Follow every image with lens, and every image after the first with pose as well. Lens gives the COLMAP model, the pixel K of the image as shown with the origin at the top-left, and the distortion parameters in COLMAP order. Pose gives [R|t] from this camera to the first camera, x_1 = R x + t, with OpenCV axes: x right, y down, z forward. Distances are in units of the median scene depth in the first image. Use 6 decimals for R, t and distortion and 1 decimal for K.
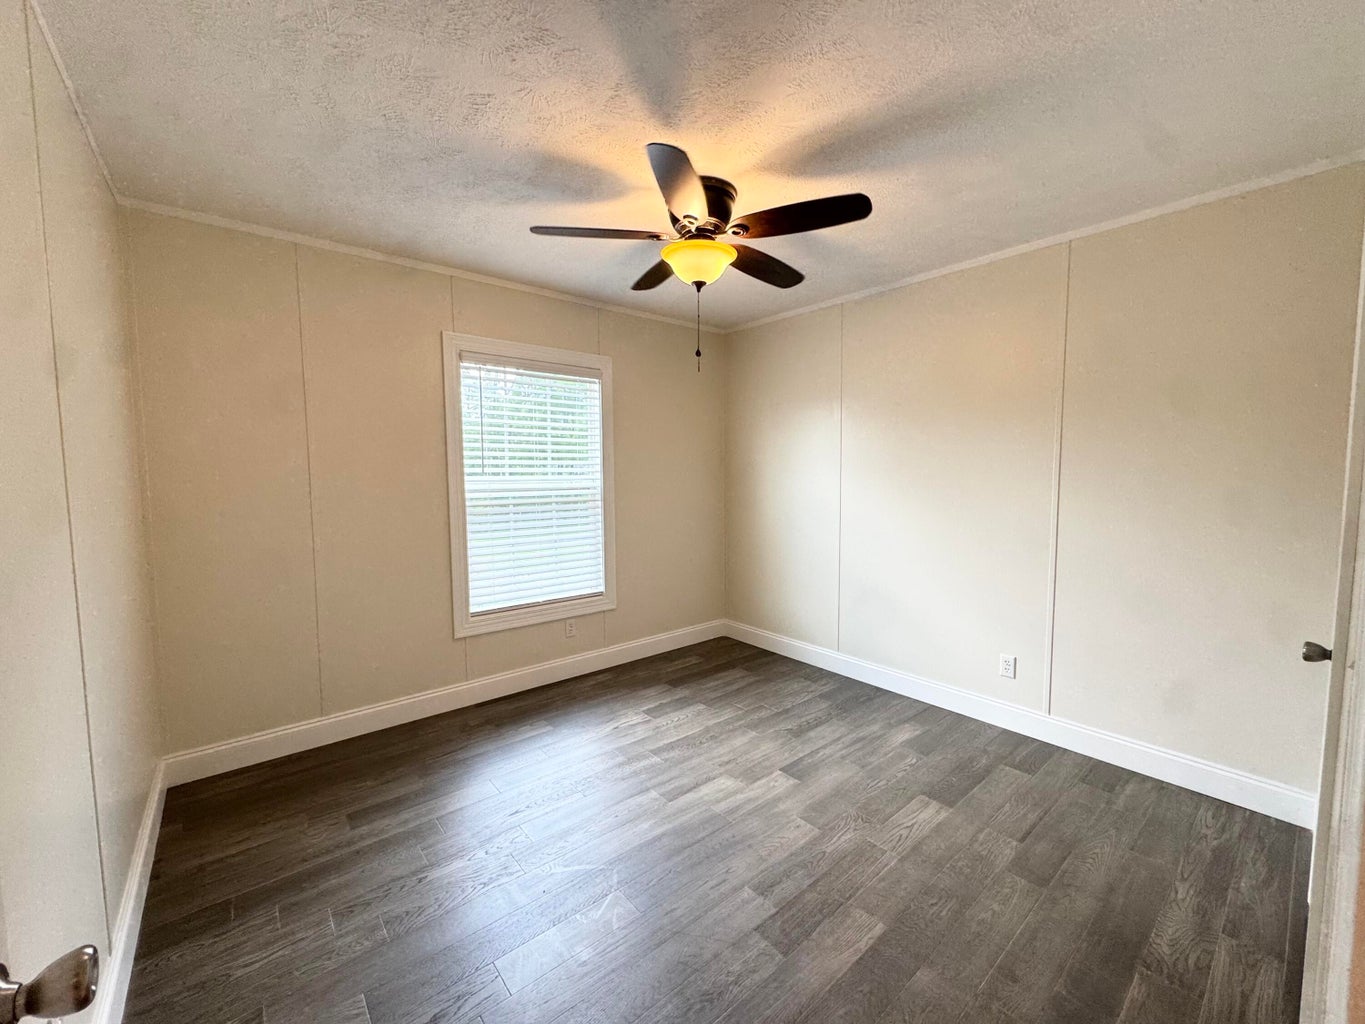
lens RADIAL K [[548.2, 0, 683.9], [0, 548.2, 510.2], [0, 0, 1]] dist [-0.003854, 0.000549]
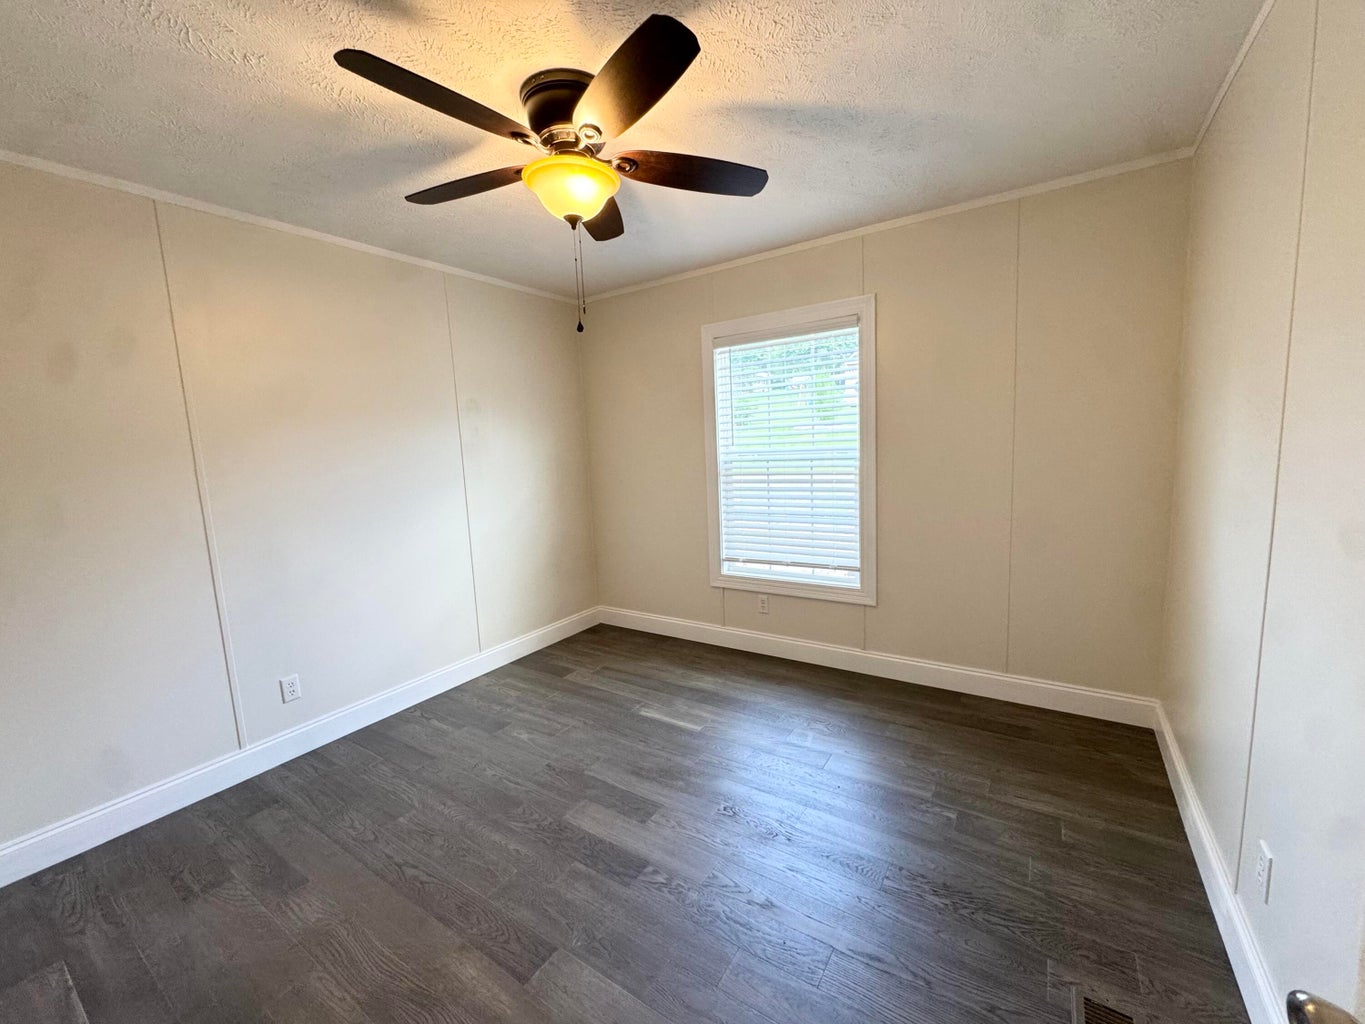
lens RADIAL K [[548.2, 0, 683.9], [0, 548.2, 510.2], [0, 0, 1]] dist [-0.003854, 0.000549]
pose [[0.290274, 0.101279, -0.951569, 0.686637], [-0.026532, 0.994853, 0.097793, -0.044527], [0.956576, -0.003140, 0.291467, 0.599912]]
